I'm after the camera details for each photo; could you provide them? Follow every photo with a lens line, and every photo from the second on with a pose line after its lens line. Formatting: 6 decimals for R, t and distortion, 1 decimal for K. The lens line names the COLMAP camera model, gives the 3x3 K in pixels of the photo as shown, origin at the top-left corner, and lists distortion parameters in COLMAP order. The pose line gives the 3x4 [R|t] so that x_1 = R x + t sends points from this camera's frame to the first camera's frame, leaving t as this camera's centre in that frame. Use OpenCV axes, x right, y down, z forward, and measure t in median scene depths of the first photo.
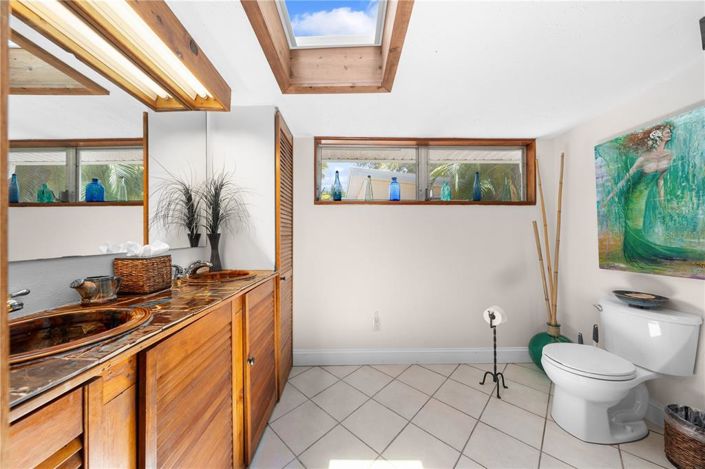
lens RADIAL K [[242.7, 0, 349.3], [0, 242.7, 235.1], [0, 0, 1]] dist [-0.005930, -0.000109]
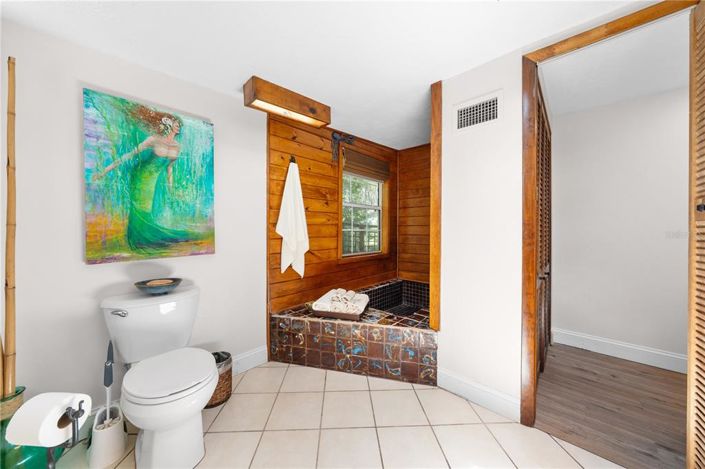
lens RADIAL K [[242.7, 0, 351.4], [0, 242.7, 229.6], [0, 0, 1]] dist [-0.005930, -0.000109]
pose [[-0.727652, 0.001443, 0.685945, -0.009720], [-0.000392, 0.999997, -0.002519, 0.044681], [-0.685947, -0.002102, -0.727649, 1.164678]]
